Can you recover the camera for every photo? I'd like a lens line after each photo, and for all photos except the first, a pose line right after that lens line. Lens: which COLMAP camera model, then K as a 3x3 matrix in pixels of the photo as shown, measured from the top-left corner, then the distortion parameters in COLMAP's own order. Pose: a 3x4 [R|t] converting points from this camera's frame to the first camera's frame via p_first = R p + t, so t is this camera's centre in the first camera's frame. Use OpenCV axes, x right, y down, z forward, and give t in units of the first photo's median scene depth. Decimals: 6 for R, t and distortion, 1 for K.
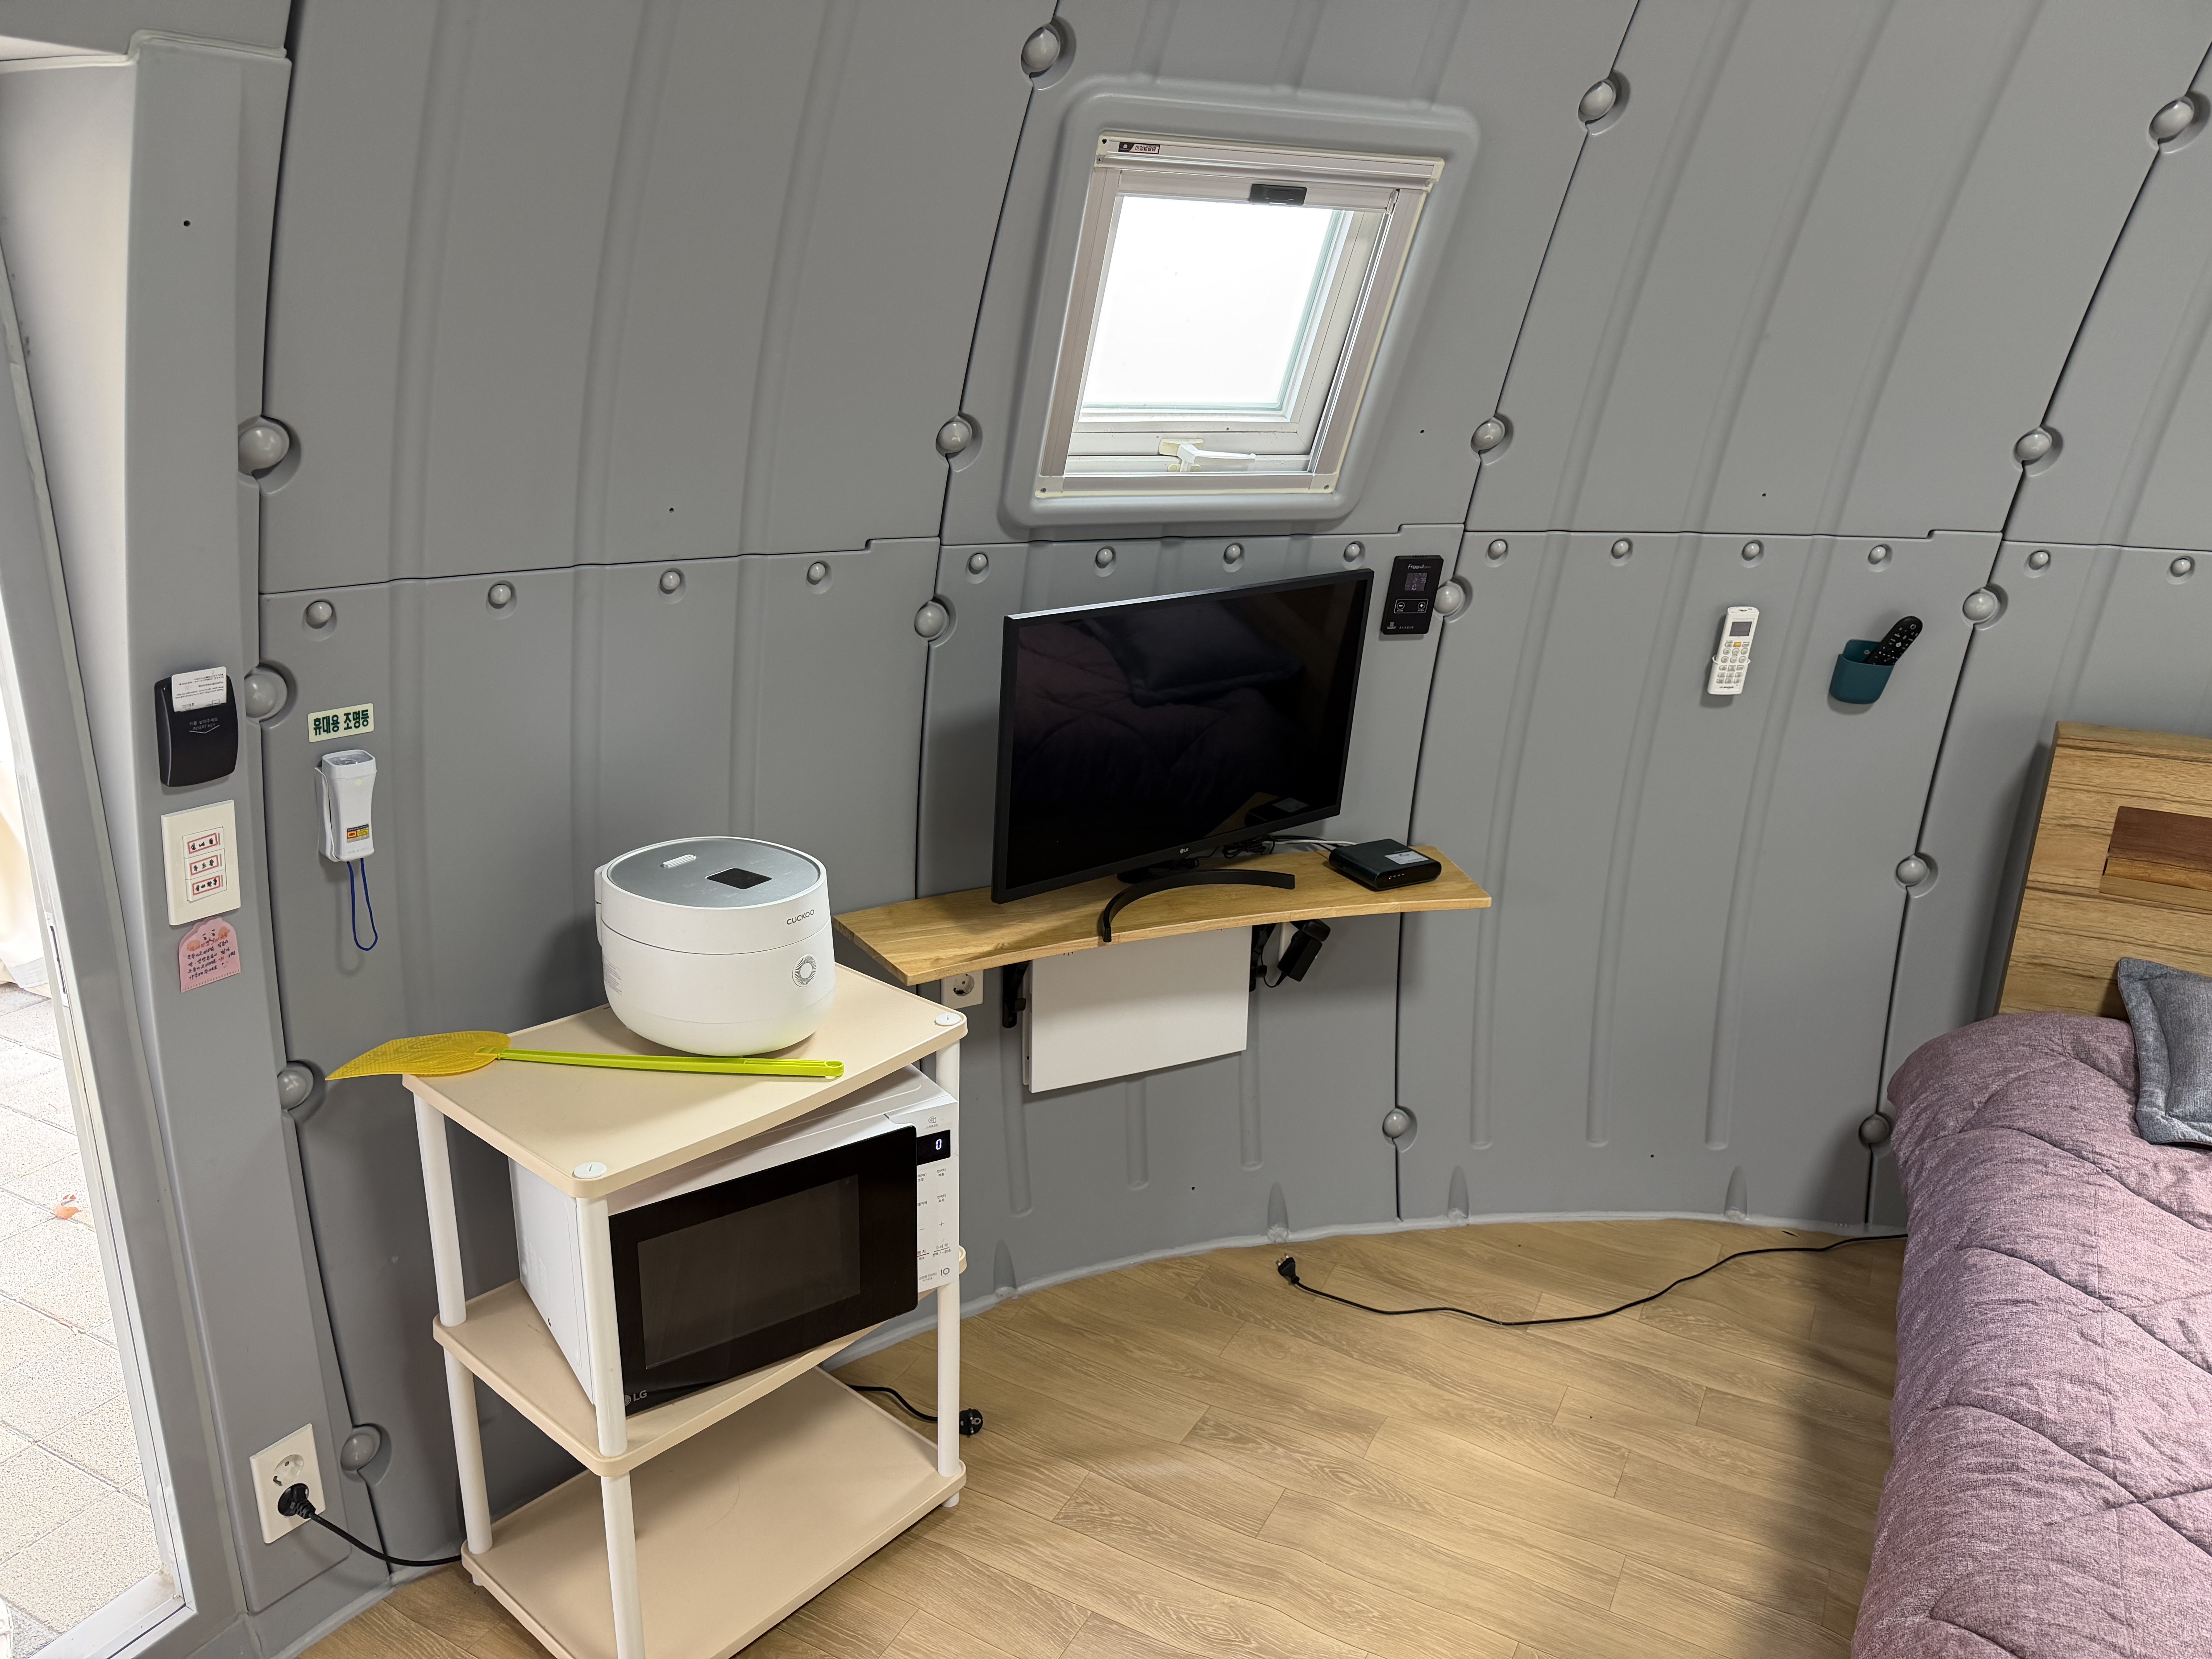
lens RADIAL K [[1547.1, 0, 1104.9], [0, 1547.1, 820.0], [0, 0, 1]] dist [0.001083, -0.002826]
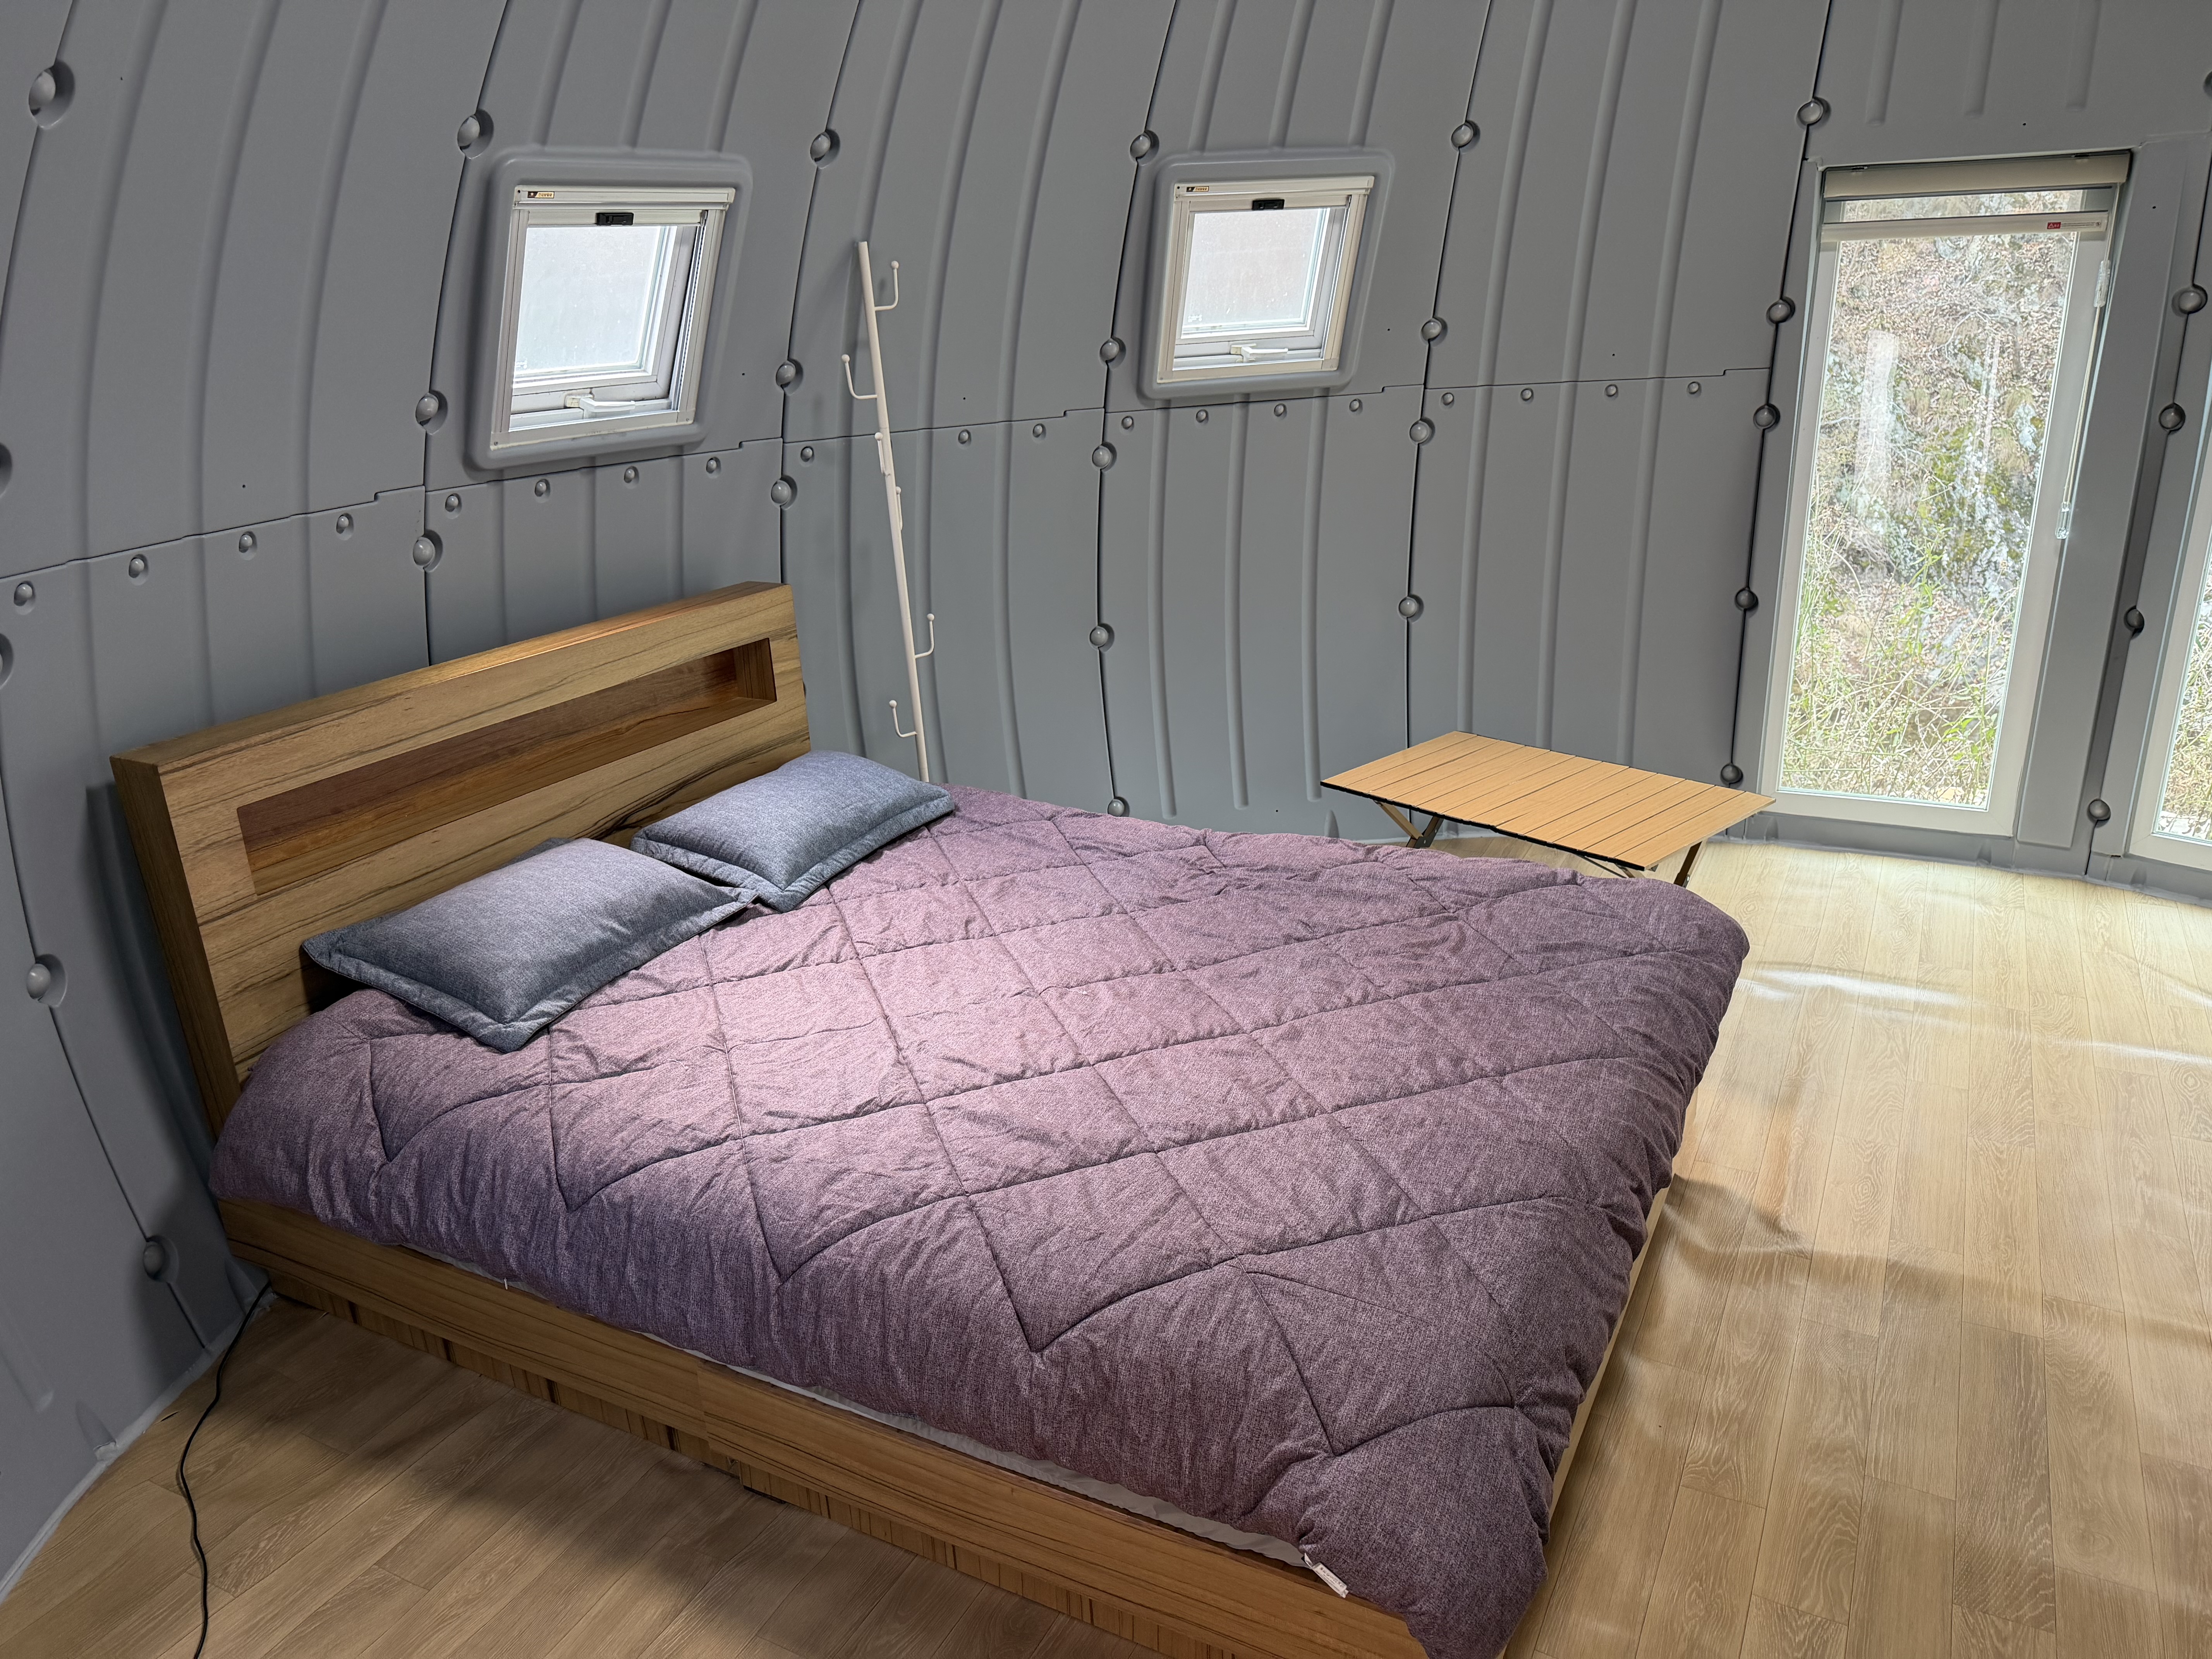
lens RADIAL K [[1547.1, 0, 1097.2], [0, 1547.1, 832.1], [0, 0, 1]] dist [0.001083, -0.002826]
pose [[-0.016915, -0.354258, 0.934995, -0.285038], [0.337012, 0.878387, 0.338907, -0.150800], [-0.941348, 0.320837, 0.104531, 0.411863]]
